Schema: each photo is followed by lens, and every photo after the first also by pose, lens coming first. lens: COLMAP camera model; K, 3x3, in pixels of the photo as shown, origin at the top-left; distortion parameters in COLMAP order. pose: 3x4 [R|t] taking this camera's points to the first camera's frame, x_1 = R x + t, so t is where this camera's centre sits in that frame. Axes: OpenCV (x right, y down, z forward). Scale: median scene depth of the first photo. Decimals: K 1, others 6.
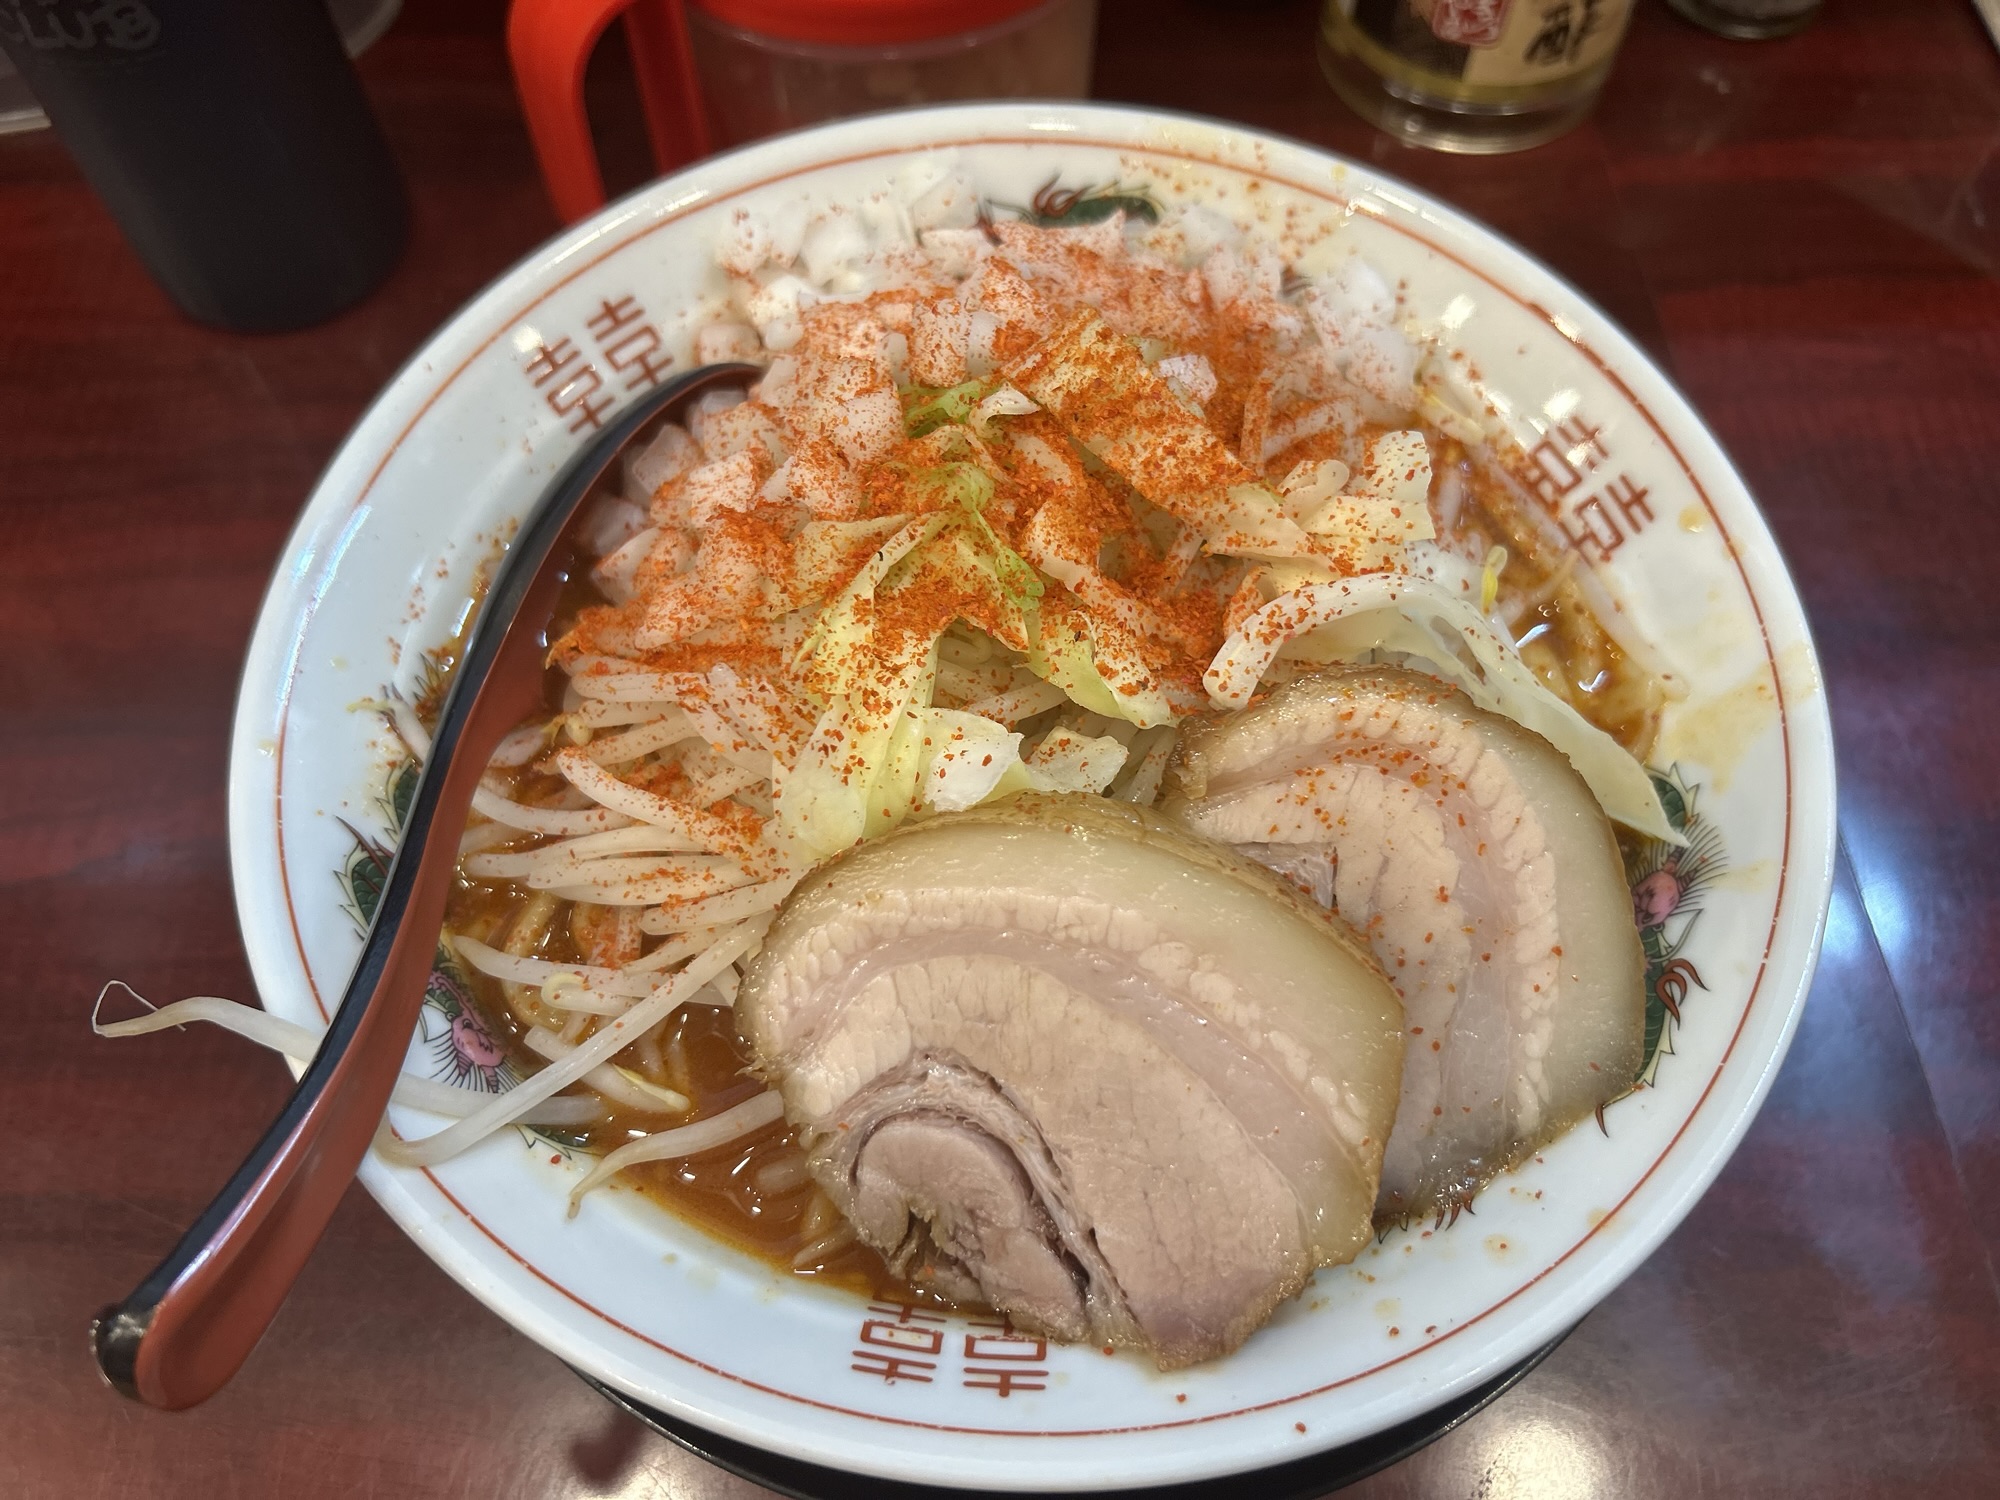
lens RADIAL K [[1502.3, 0, 959.3], [0, 1502.3, 752.0], [0, 0, 1]] dist [0.078843, -0.123150]
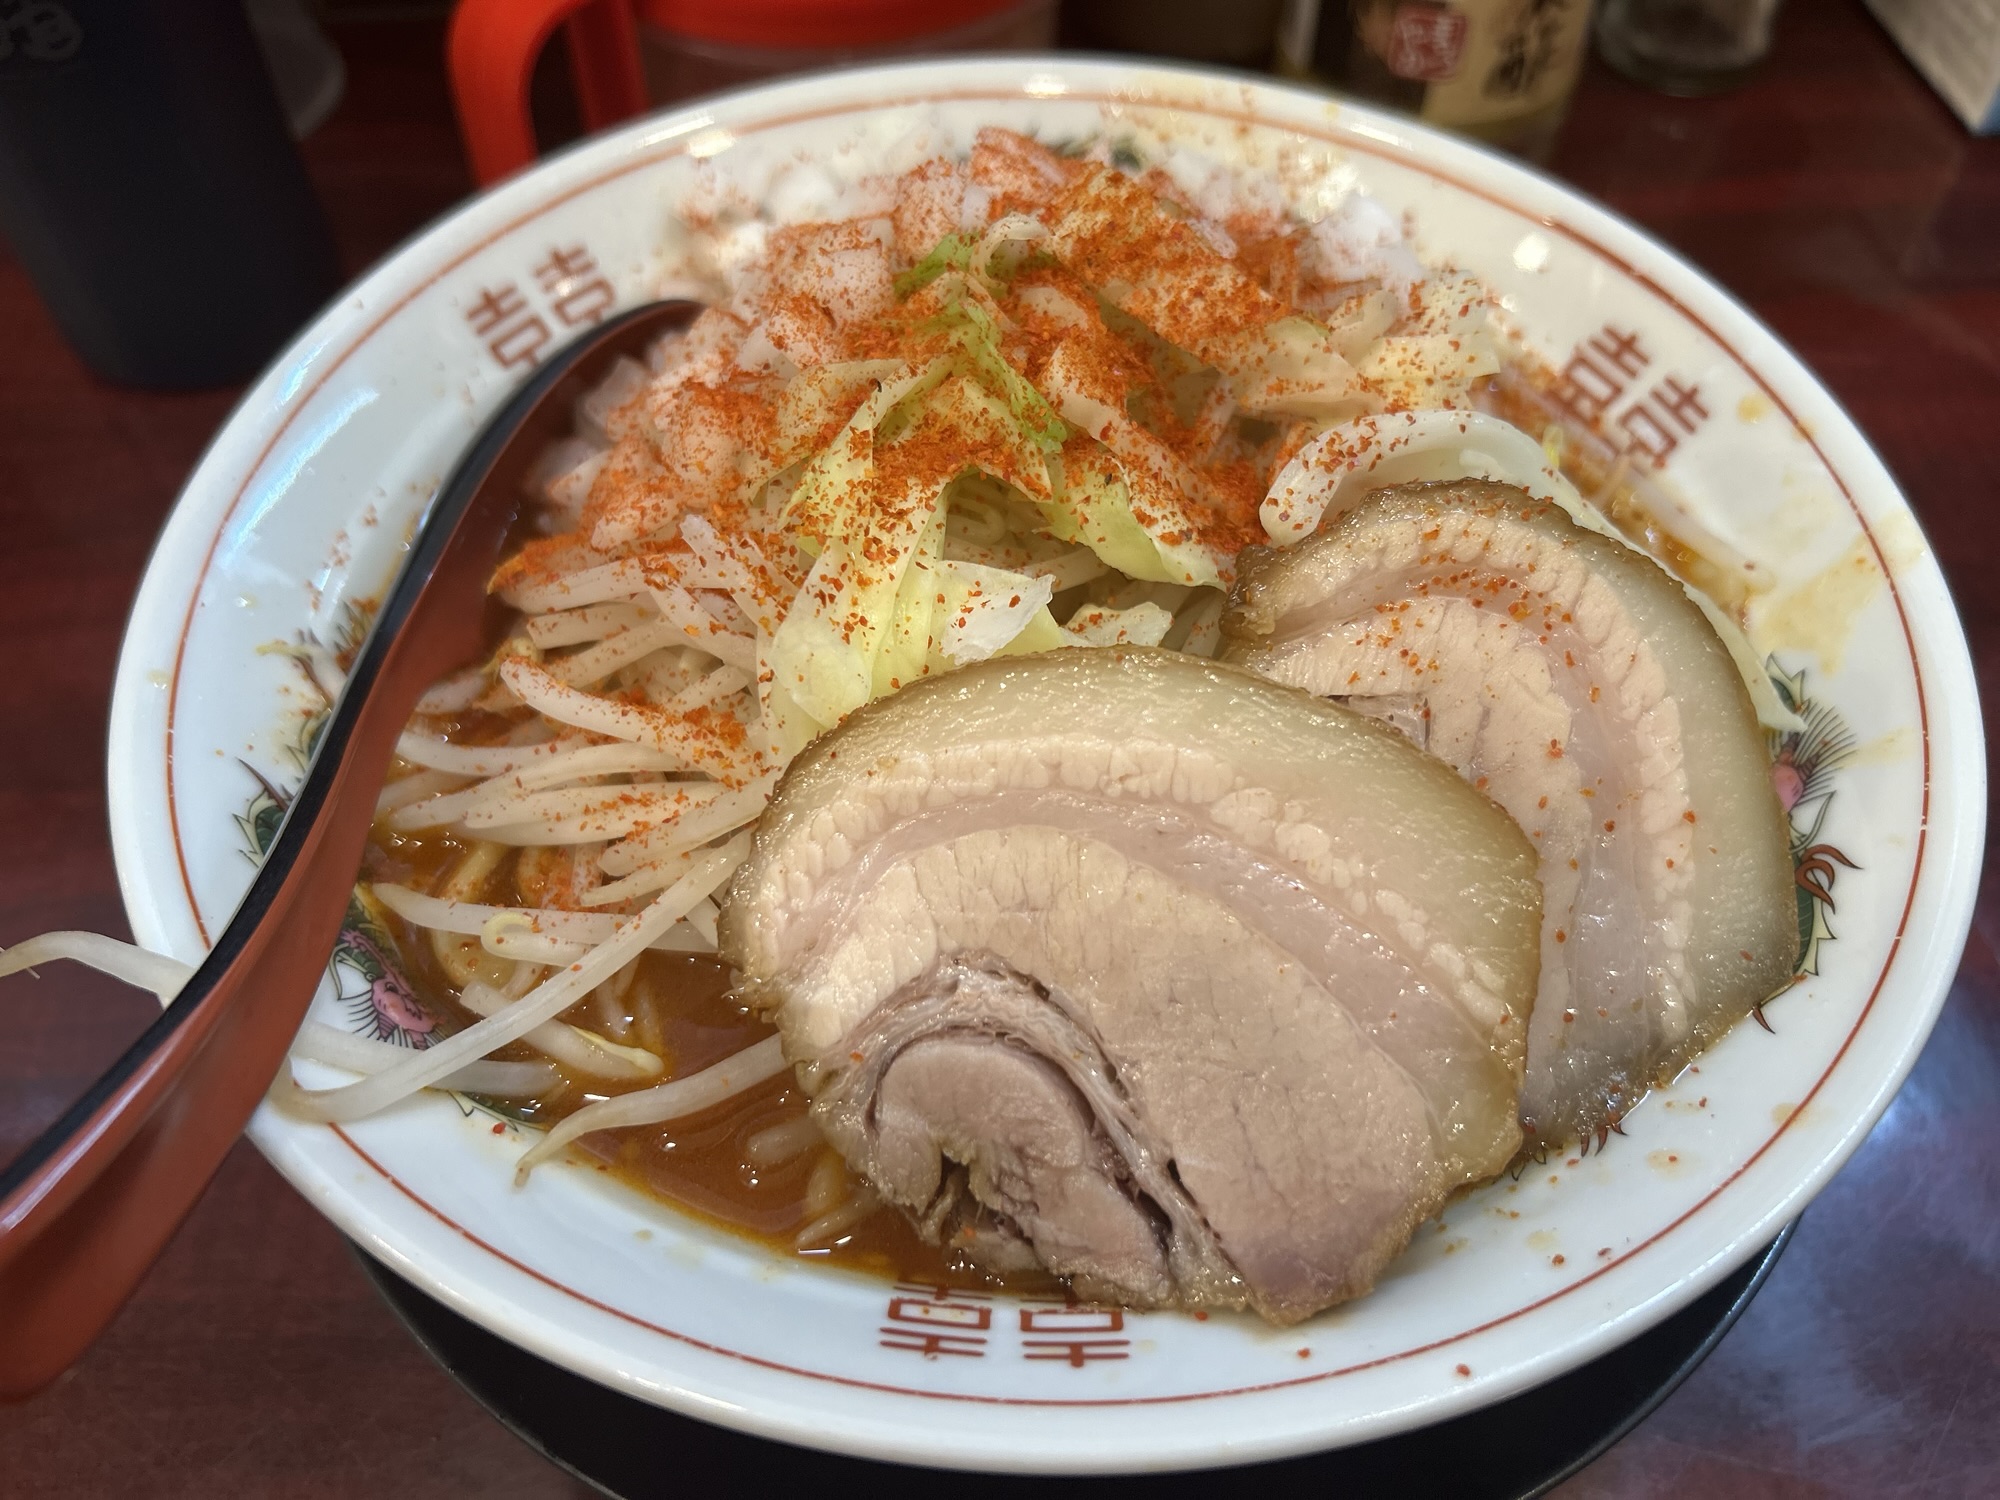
lens RADIAL K [[1521.7, 0, 960.5], [0, 1521.7, 751.3], [0, 0, 1]] dist [0.035108, -0.049220]
pose [[0.998710, -0.034590, 0.037183, -0.043934], [0.039564, 0.988983, -0.142647, 0.197391], [-0.031839, 0.143934, 0.989075, 0.157429]]
